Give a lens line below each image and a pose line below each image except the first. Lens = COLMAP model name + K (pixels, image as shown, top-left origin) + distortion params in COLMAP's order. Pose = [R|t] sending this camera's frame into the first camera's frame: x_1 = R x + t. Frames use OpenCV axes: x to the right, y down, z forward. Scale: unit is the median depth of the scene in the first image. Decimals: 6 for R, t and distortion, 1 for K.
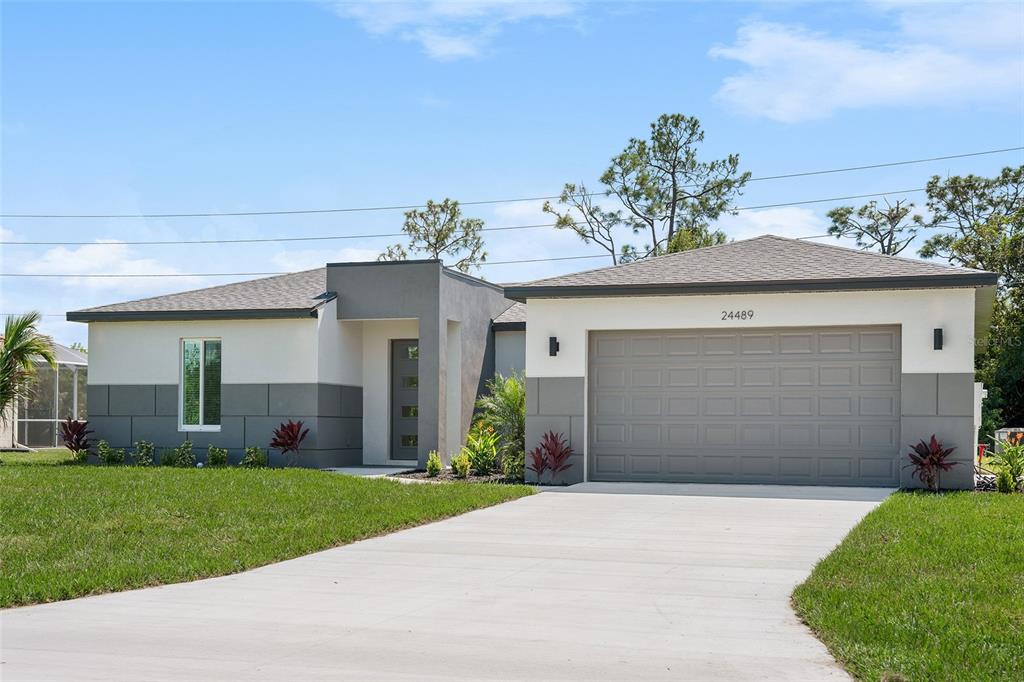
lens RADIAL K [[1306.4, 0, 502.1], [0, 1306.4, 377.8], [0, 0, 1]] dist [0.092853, 0.000000]
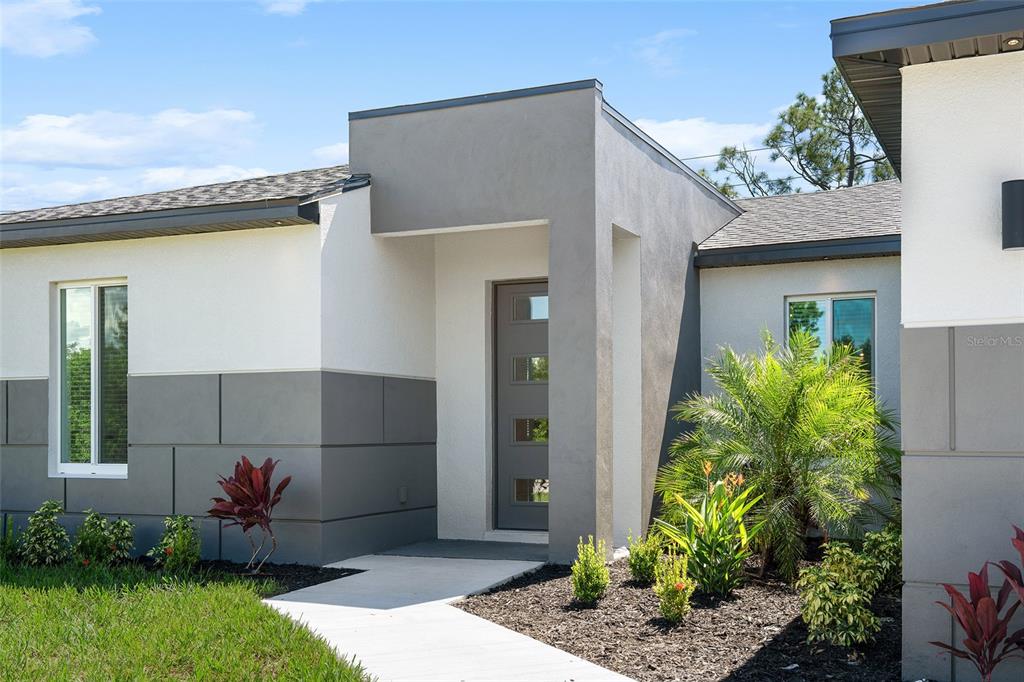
lens RADIAL K [[1134.5, 0, 513.5], [0, 1134.5, 423.6], [0, 0, 1]] dist [0.049667, 0.000000]
pose [[0.994976, -0.010163, -0.099597, -0.035905], [0.013525, 0.999359, 0.033133, 0.009479], [0.099197, -0.034314, 0.994476, 0.583877]]
